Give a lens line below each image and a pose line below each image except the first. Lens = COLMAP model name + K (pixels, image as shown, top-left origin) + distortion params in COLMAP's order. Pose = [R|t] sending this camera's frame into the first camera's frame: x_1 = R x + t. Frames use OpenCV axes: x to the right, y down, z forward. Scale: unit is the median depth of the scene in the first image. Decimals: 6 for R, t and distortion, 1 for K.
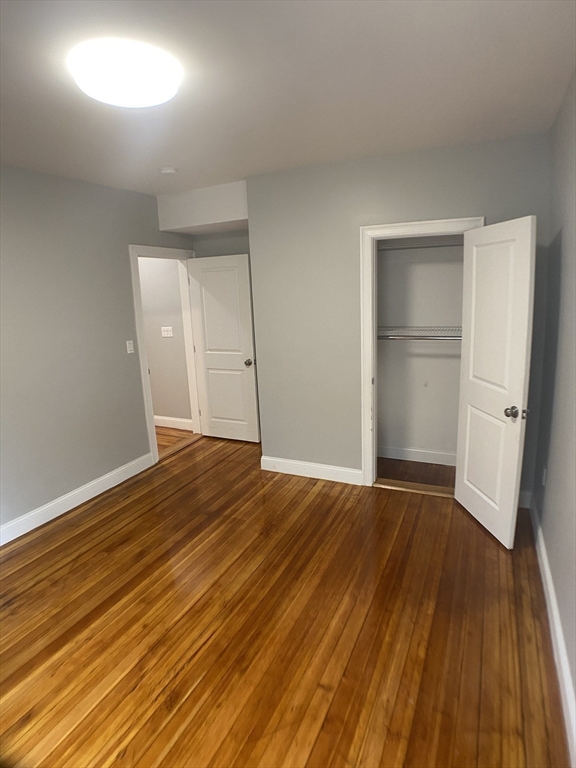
lens RADIAL K [[408.9, 0, 320.4], [0, 408.9, 376.6], [0, 0, 1]] dist [-0.102928, 0.022353]
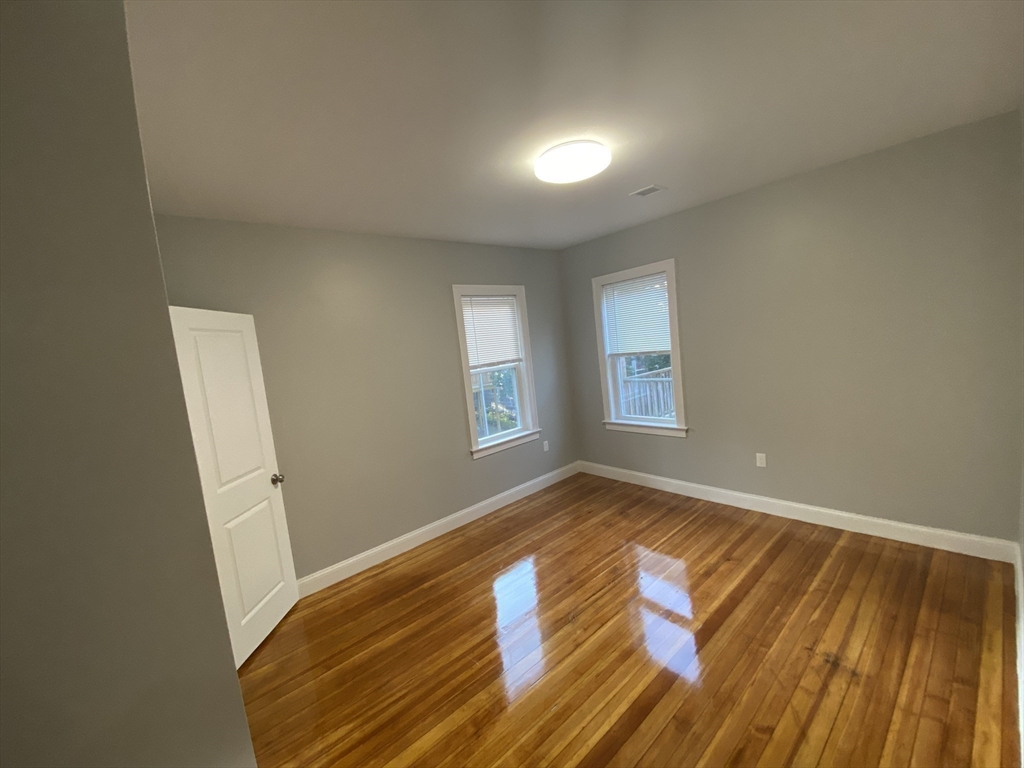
lens RADIAL K [[407.1, 0, 511.5], [0, 407.1, 383.5], [0, 0, 1]] dist [0.031287, -0.022030]
pose [[-0.880728, 0.085022, 0.465928, -0.537669], [0.228262, 0.938163, 0.260282, -0.283936], [-0.414987, 0.335592, -0.845674, 1.444079]]
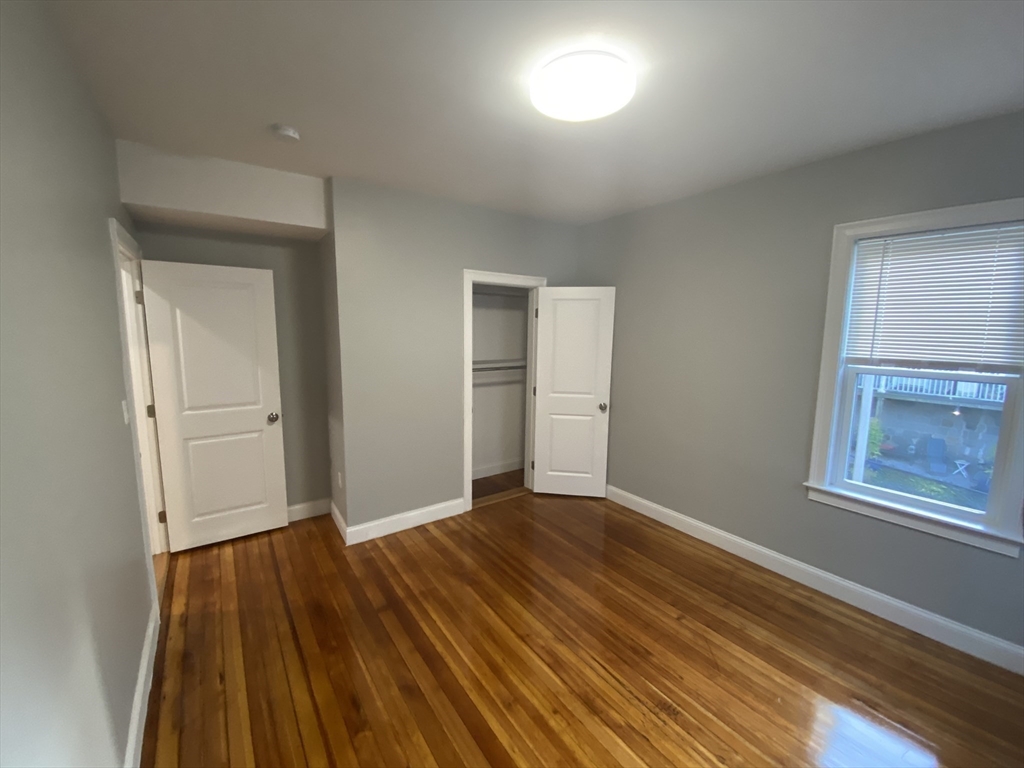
lens RADIAL K [[407.1, 0, 511.5], [0, 407.1, 383.5], [0, 0, 1]] dist [0.031287, -0.022030]
pose [[0.535182, -0.071931, 0.841669, -0.887215], [0.147535, 0.989013, -0.009288, -0.039861], [-0.831753, 0.129147, 0.539914, 0.379103]]
